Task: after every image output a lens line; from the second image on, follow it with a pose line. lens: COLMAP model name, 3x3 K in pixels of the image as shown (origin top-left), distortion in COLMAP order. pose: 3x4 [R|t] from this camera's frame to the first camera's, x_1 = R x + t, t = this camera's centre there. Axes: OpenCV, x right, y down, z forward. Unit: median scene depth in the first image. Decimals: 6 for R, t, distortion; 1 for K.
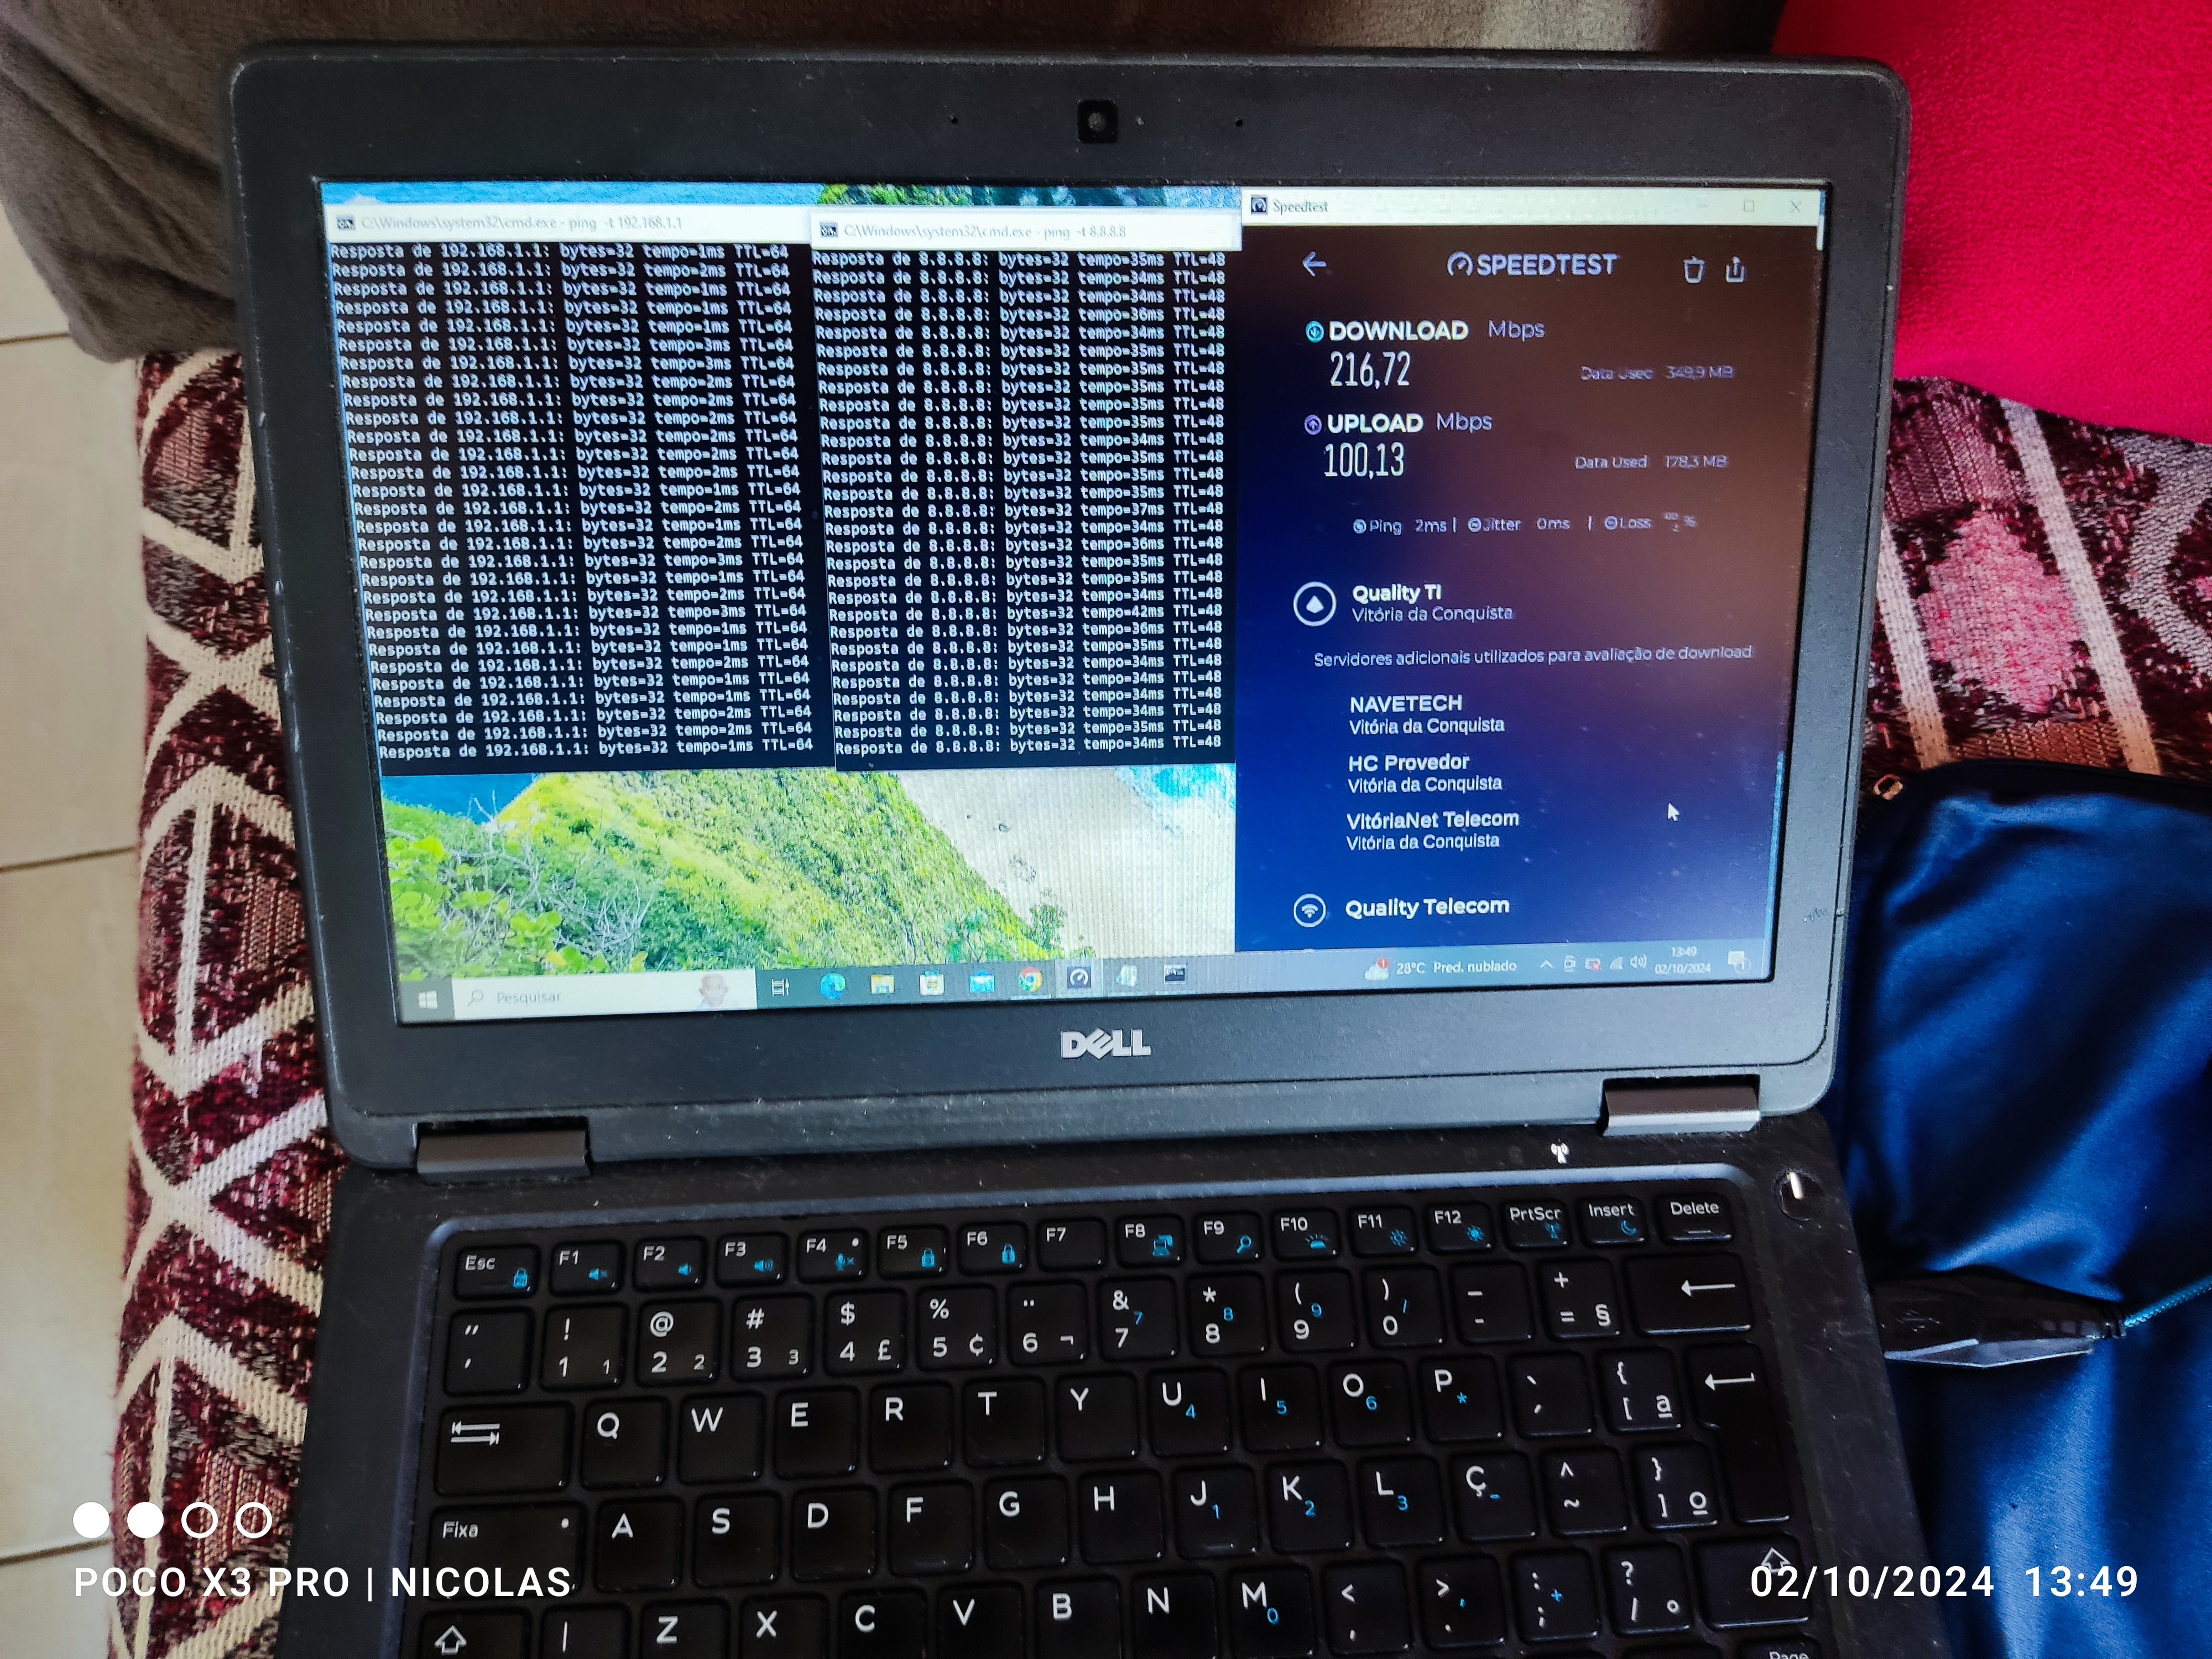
lens RADIAL K [[1609.4, 0, 1099.7], [0, 1609.4, 822.2], [0, 0, 1]] dist [-0.008479, -0.034041]
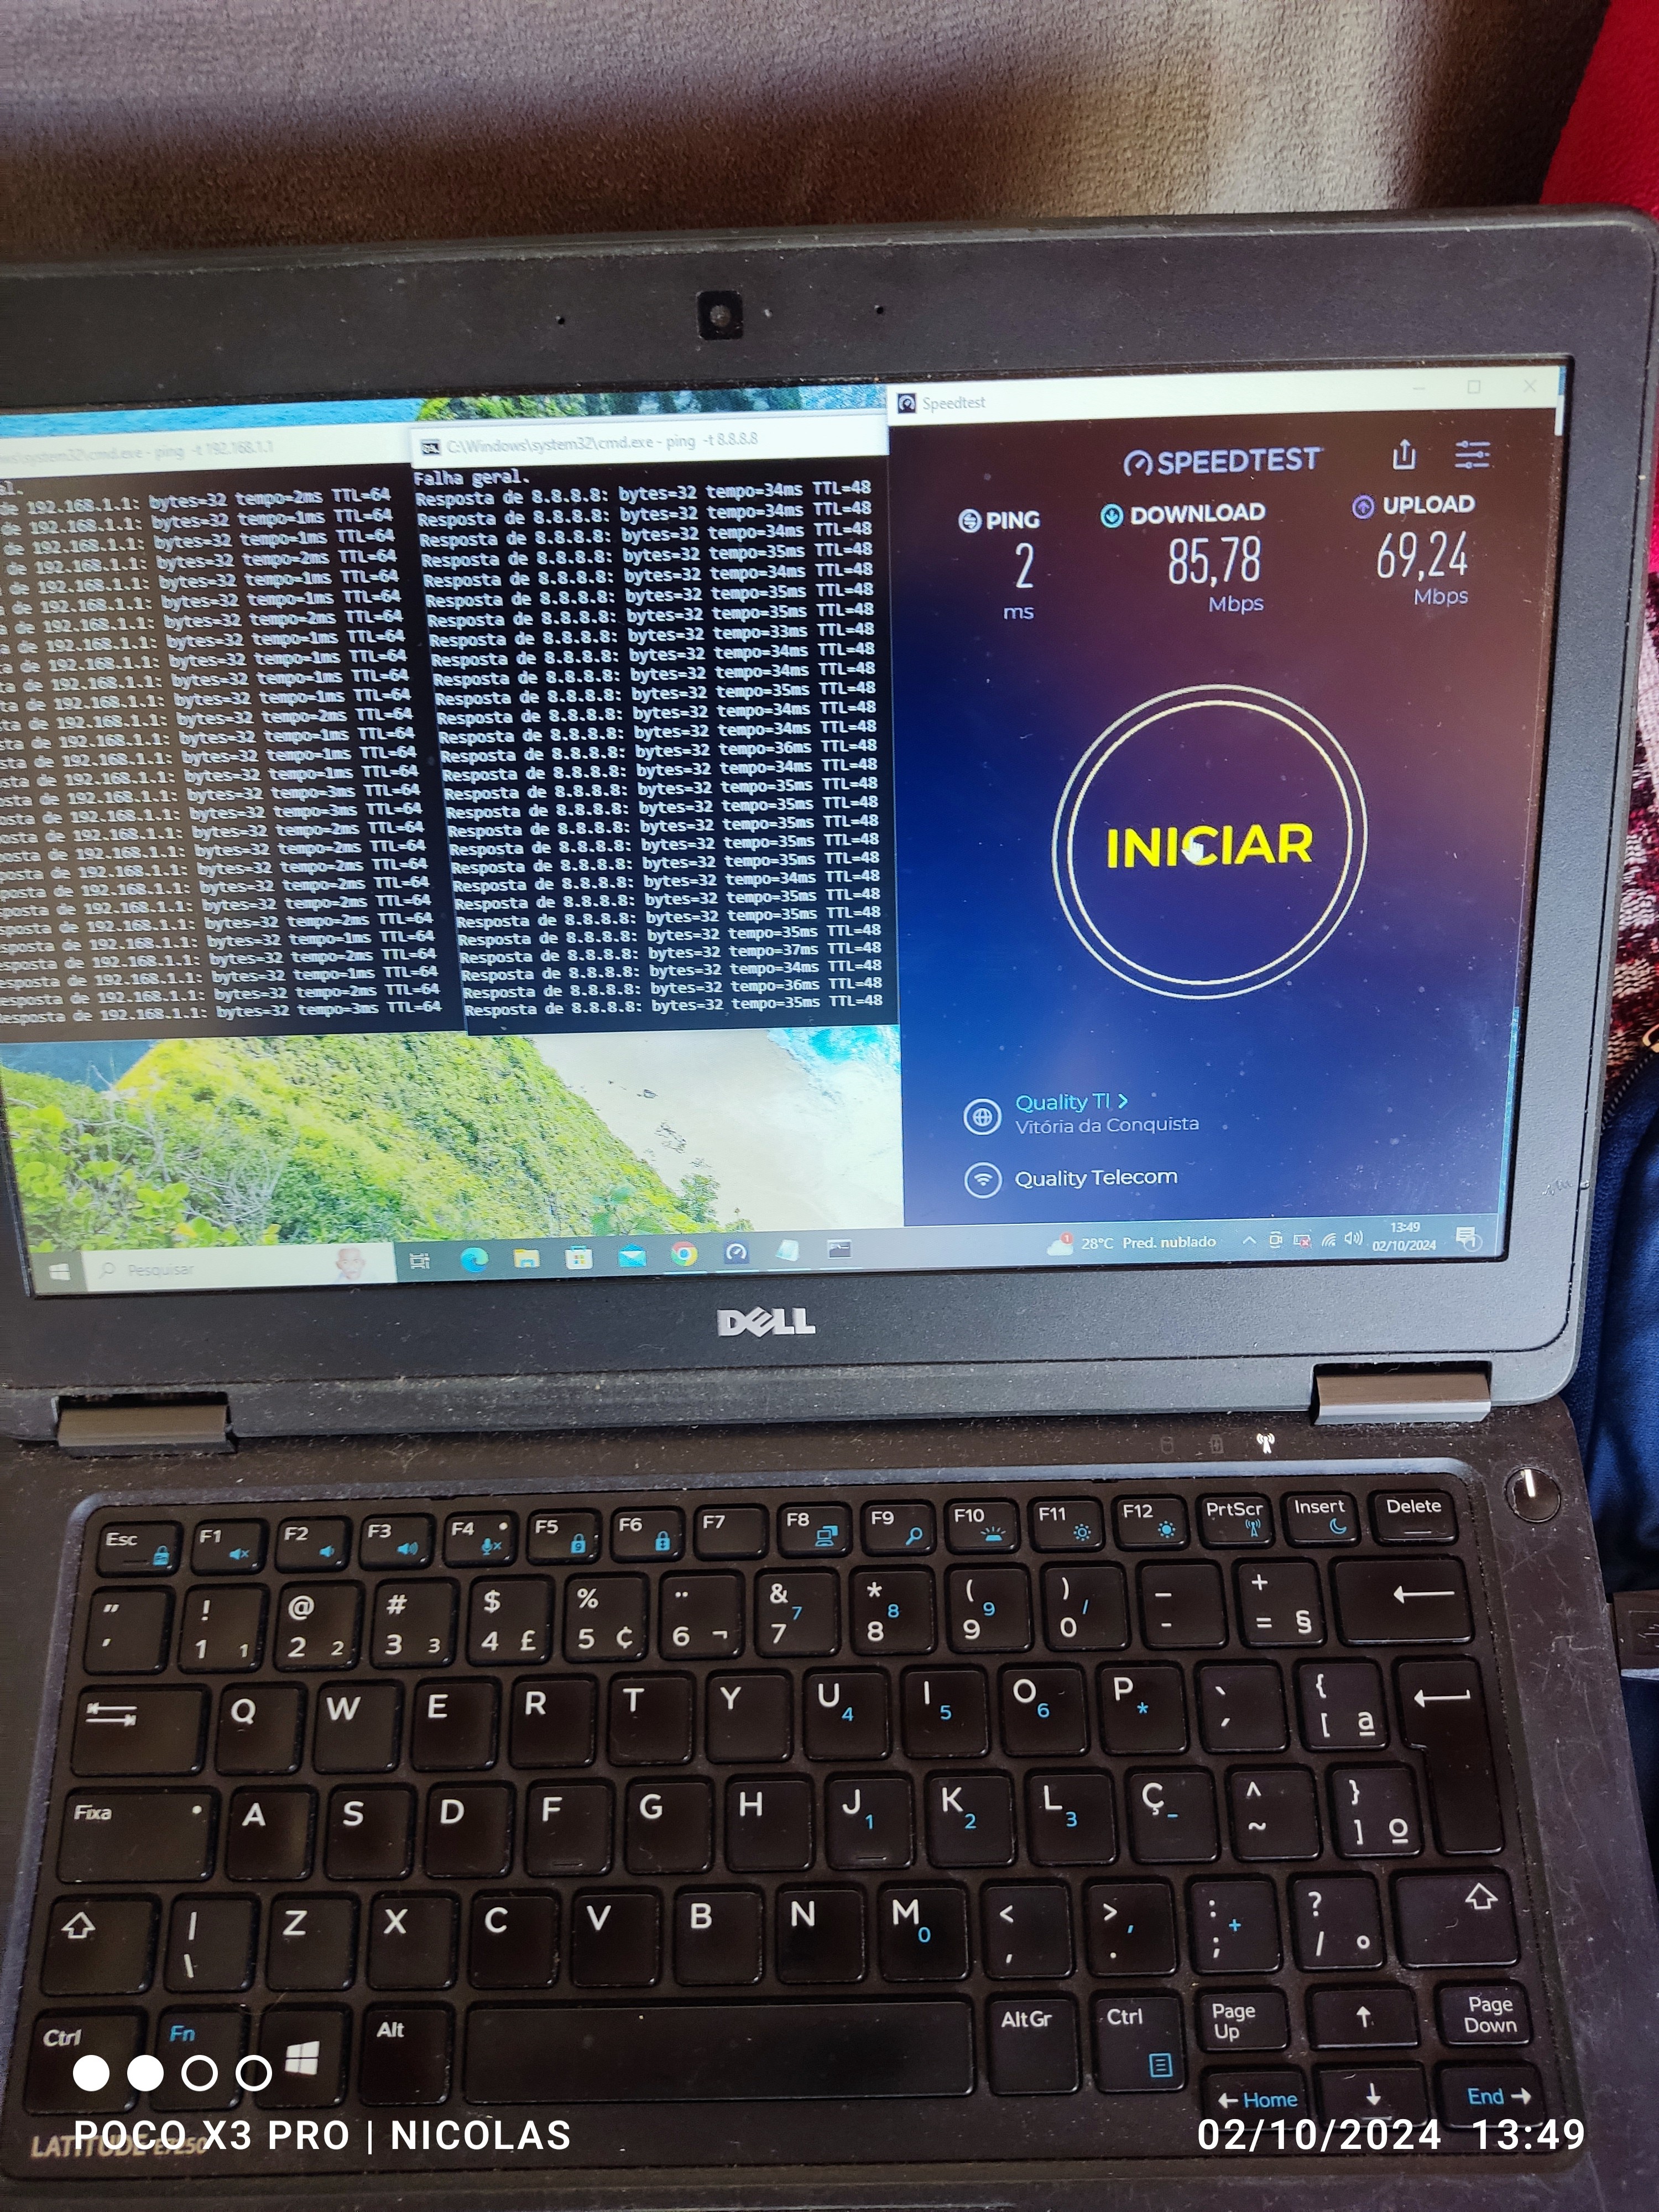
lens RADIAL K [[1609.4, 0, 836.1], [0, 1609.4, 1111.3], [0, 0, 1]] dist [-0.008479, -0.034041]
pose [[0.996704, 0.002086, -0.081097, 0.125973], [0.002243, 0.998578, 0.053260, -0.036335], [0.081093, -0.053267, 0.995282, 0.081667]]
